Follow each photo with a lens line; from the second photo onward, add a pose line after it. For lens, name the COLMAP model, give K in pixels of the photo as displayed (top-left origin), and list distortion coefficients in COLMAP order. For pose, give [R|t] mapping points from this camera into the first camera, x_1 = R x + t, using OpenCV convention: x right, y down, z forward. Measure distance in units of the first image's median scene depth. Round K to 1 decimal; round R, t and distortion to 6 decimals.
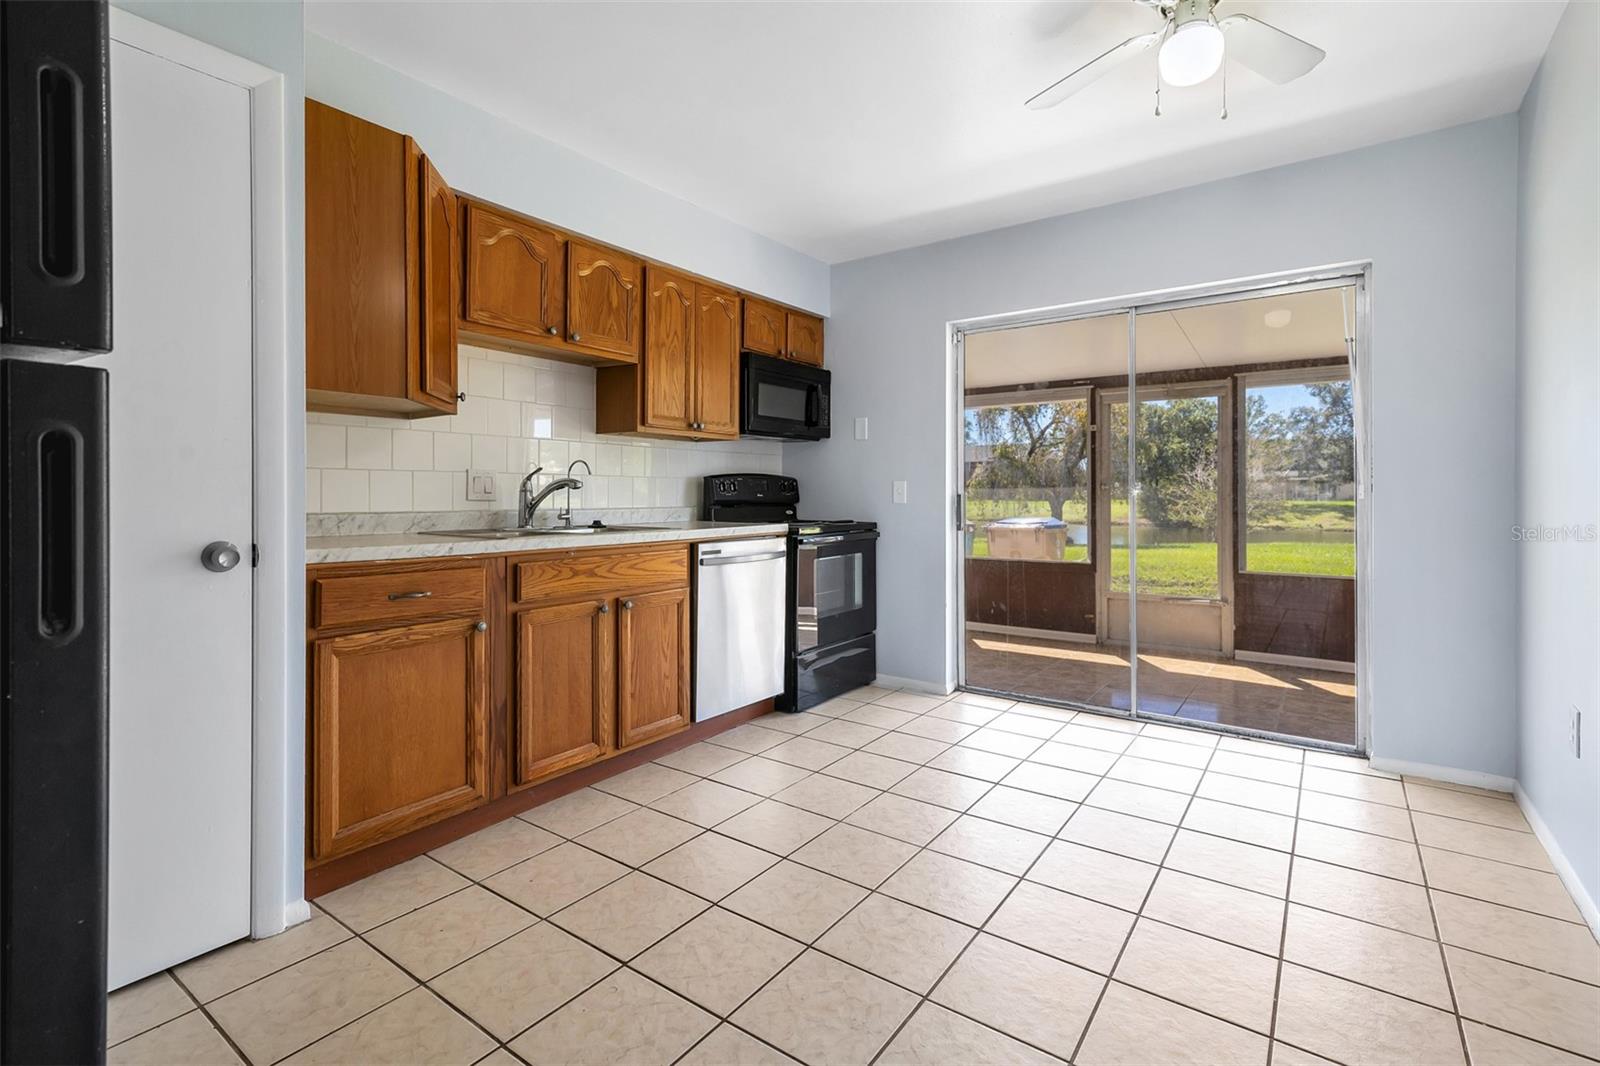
lens RADIAL K [[752.8, 0, 805.1], [0, 752.8, 499.5], [0, 0, 1]] dist [-0.029173, 0.003320]
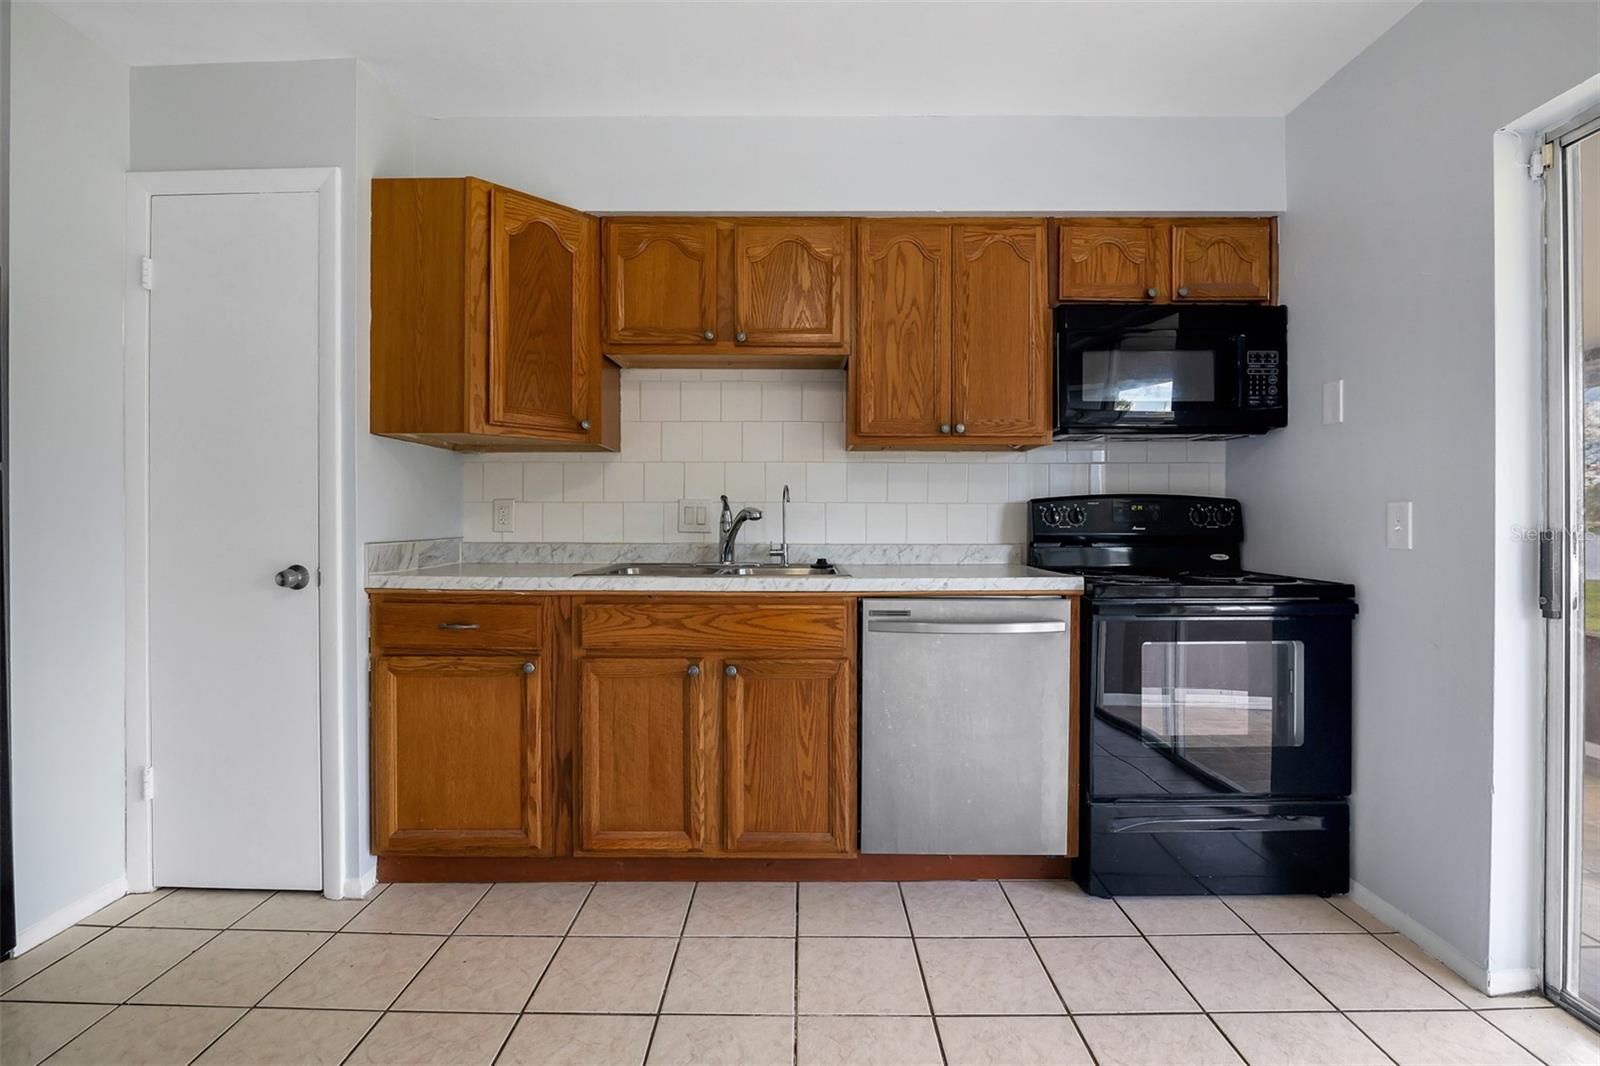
lens RADIAL K [[752.8, 0, 796.1], [0, 752.8, 523.9], [0, 0, 1]] dist [-0.029173, 0.003320]
pose [[0.565104, 0.006307, -0.824995, 0.409163], [-0.007918, 0.999966, 0.002222, -0.012242], [0.824981, 0.005277, 0.565135, 0.569853]]
